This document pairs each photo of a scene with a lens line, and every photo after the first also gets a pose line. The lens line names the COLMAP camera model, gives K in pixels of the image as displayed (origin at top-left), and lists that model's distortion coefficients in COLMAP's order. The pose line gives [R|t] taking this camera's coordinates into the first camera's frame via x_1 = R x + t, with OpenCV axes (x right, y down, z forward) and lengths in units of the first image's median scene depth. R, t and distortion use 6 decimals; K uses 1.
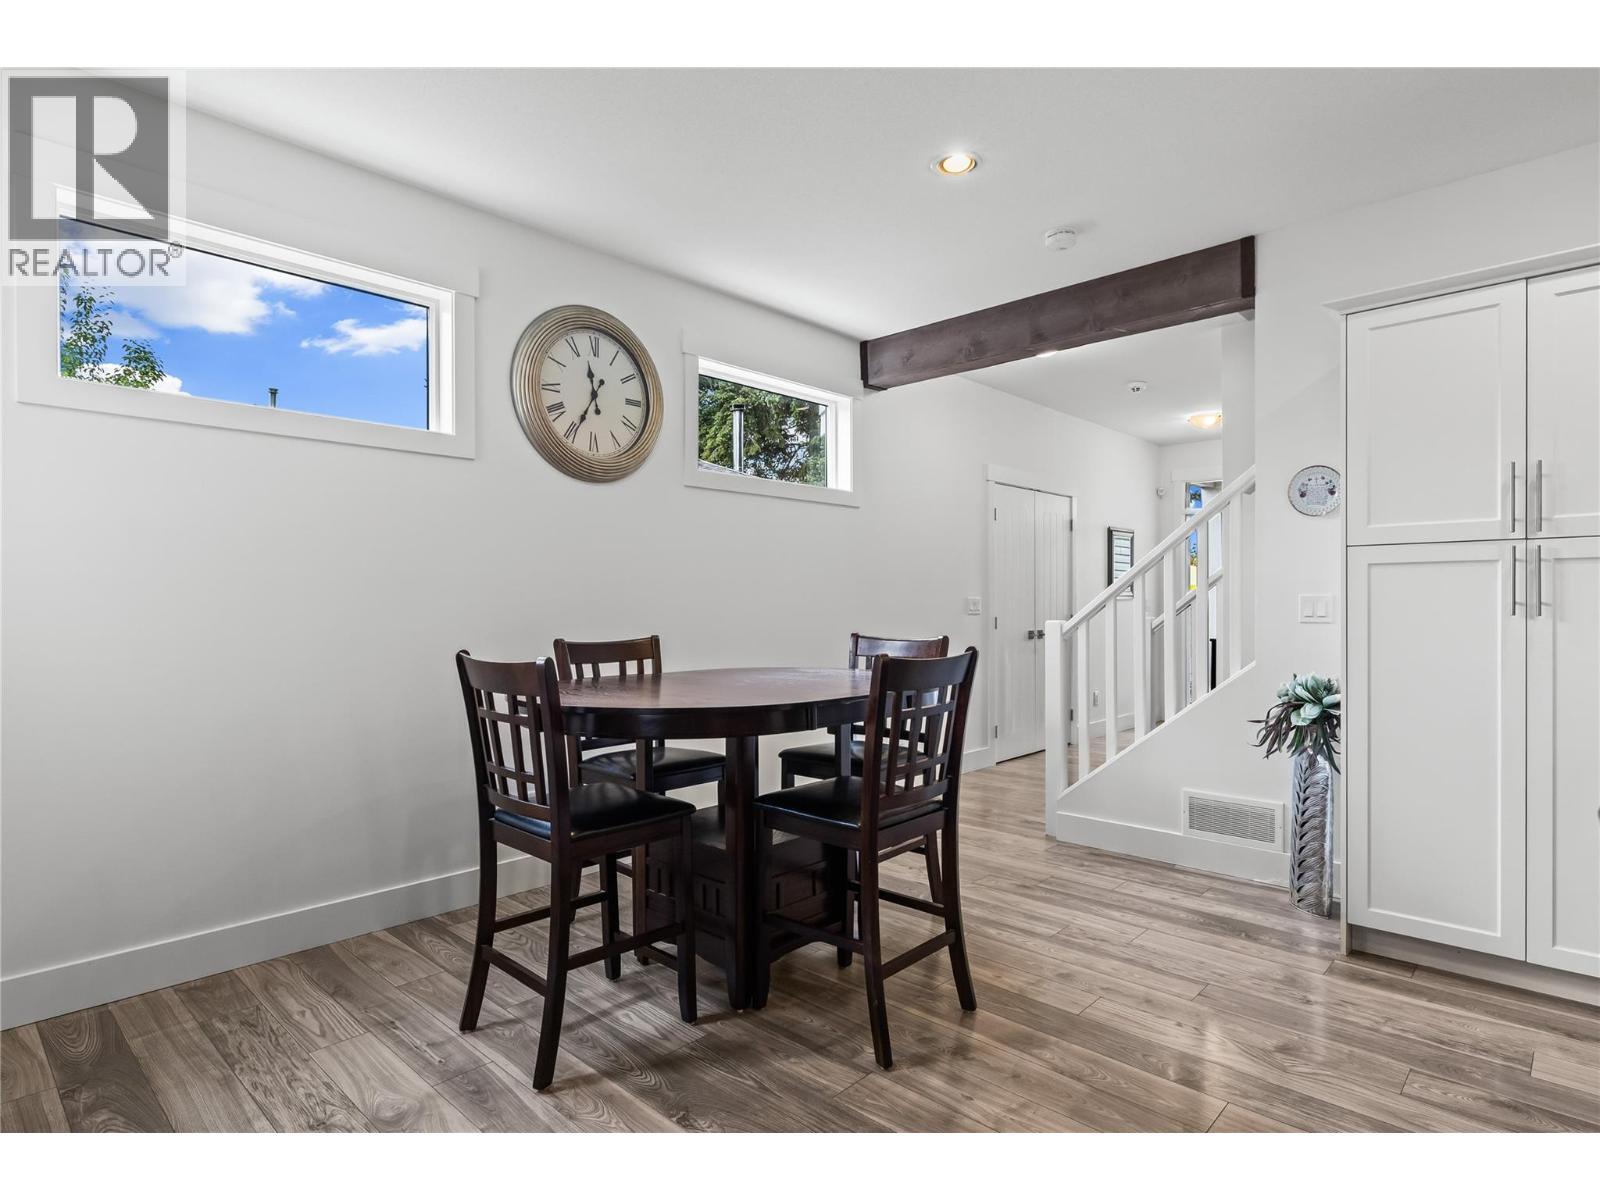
lens RADIAL K [[852.5, 0, 804.1], [0, 852.5, 605.7], [0, 0, 1]] dist [-0.000525, -0.001507]
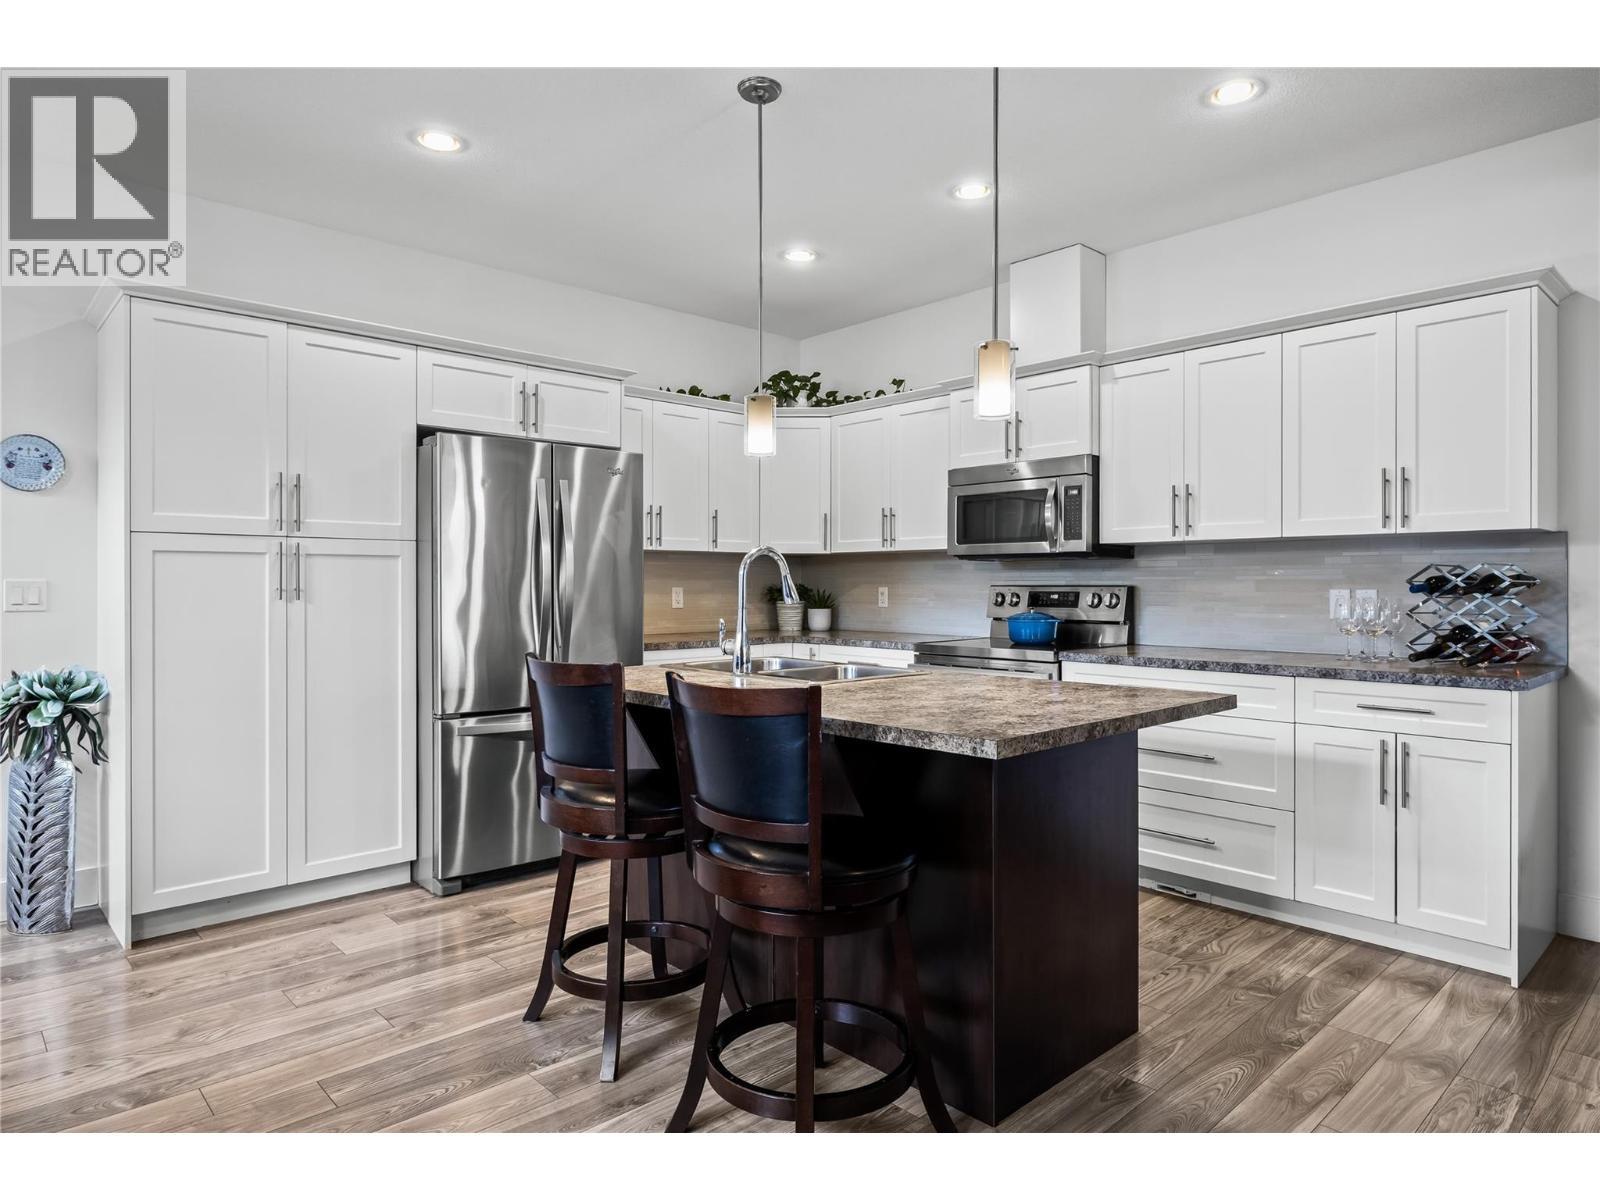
lens RADIAL K [[942.0, 0, 823.0], [0, 942.0, 587.0], [0, 0, 1]] dist [-0.003423, -0.000684]
pose [[0.053857, 0.000540, 0.998549, -0.402109], [0.002039, 0.999998, -0.000650, -0.003665], [-0.998547, 0.002071, 0.053856, 0.146097]]
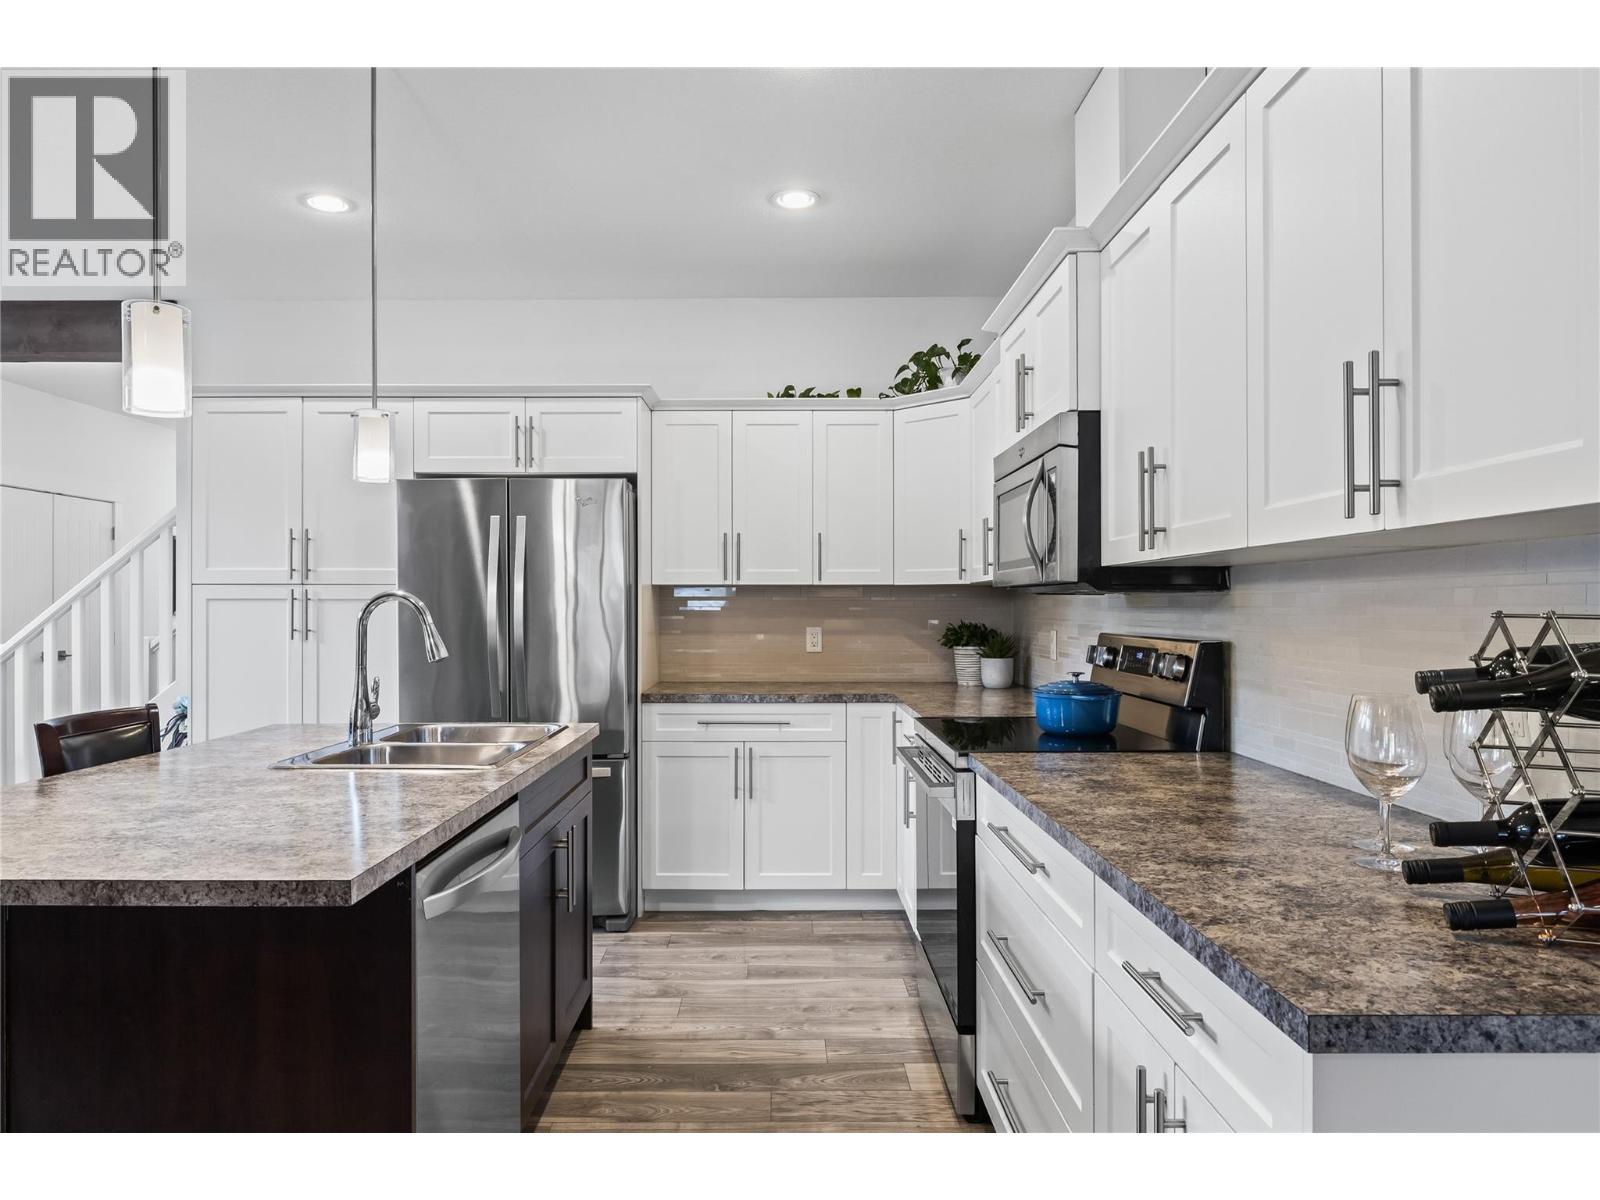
lens RADIAL K [[997.6, 0, 779.8], [0, 997.6, 603.4], [0, 0, 1]] dist [-0.006255, 0.000712]
pose [[0.730699, 0.005221, 0.682679, 0.275287], [-0.000734, 0.999976, -0.006861, -0.032746], [-0.682699, 0.004512, 0.730686, -0.638357]]
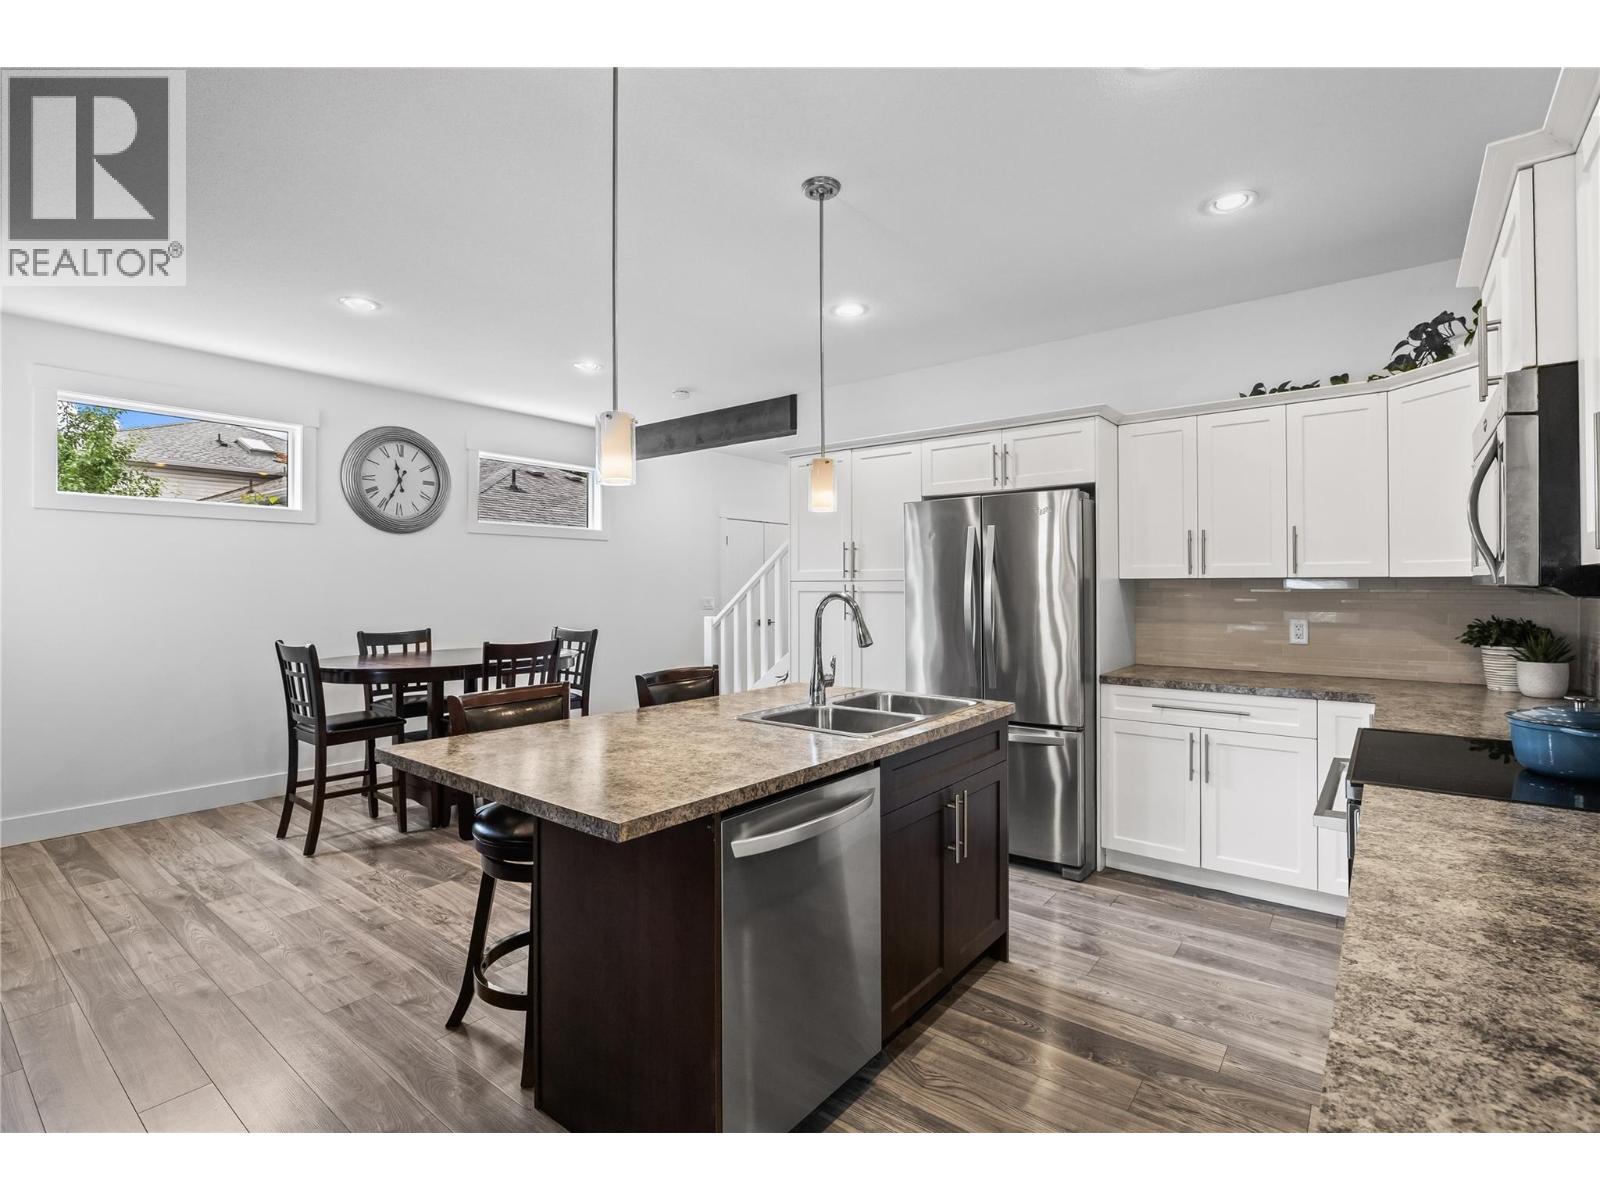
lens RADIAL K [[754.4, 0, 796.7], [0, 754.4, 581.0], [0, 0, 1]] dist [-0.008144, 0.000825]
pose [[0.996662, 0.002203, 0.081608, 0.513222], [-0.001467, 0.999958, -0.009076, -0.055541], [-0.081625, 0.008926, 0.996623, -0.646632]]
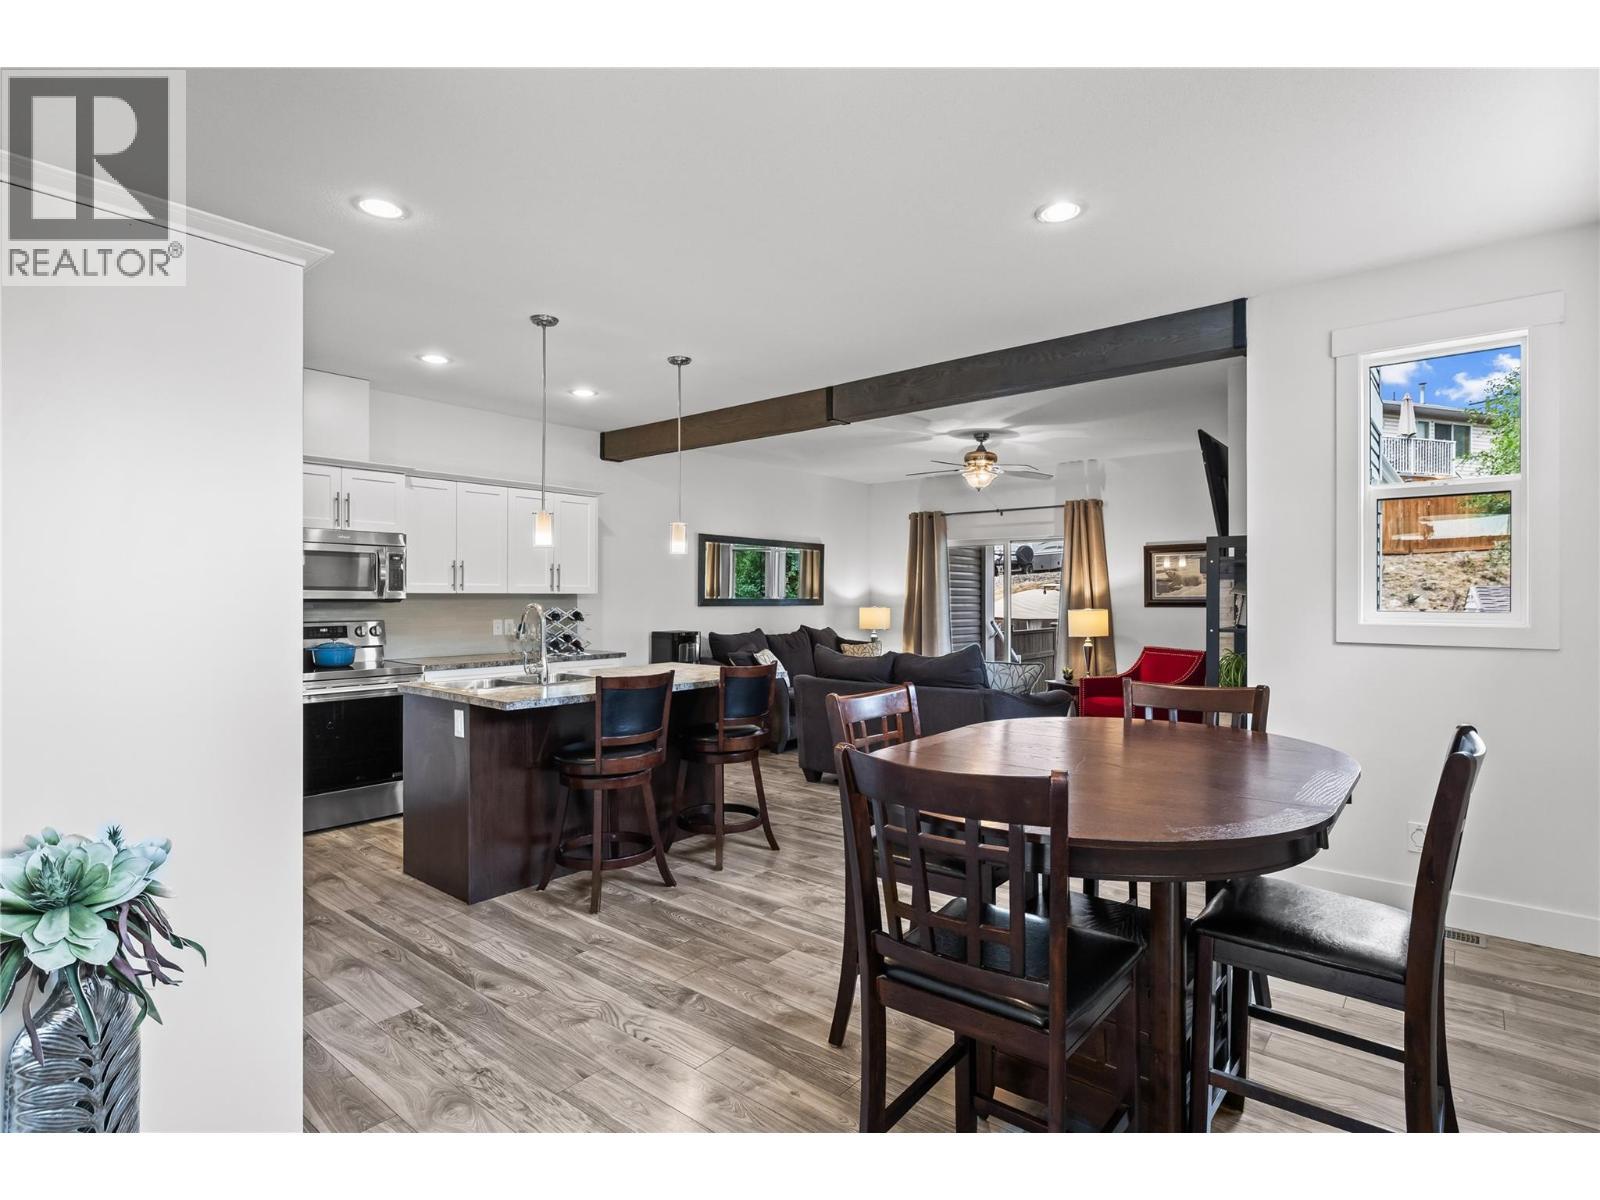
lens RADIAL K [[819.4, 0, 804.9], [0, 819.4, 597.5], [0, 0, 1]] dist [-0.004031, -0.000476]
pose [[-0.998024, 0.003039, -0.062752, 0.254274], [0.002831, 0.999990, 0.003403, -0.063972], [0.062762, 0.003219, -0.998023, 1.729306]]
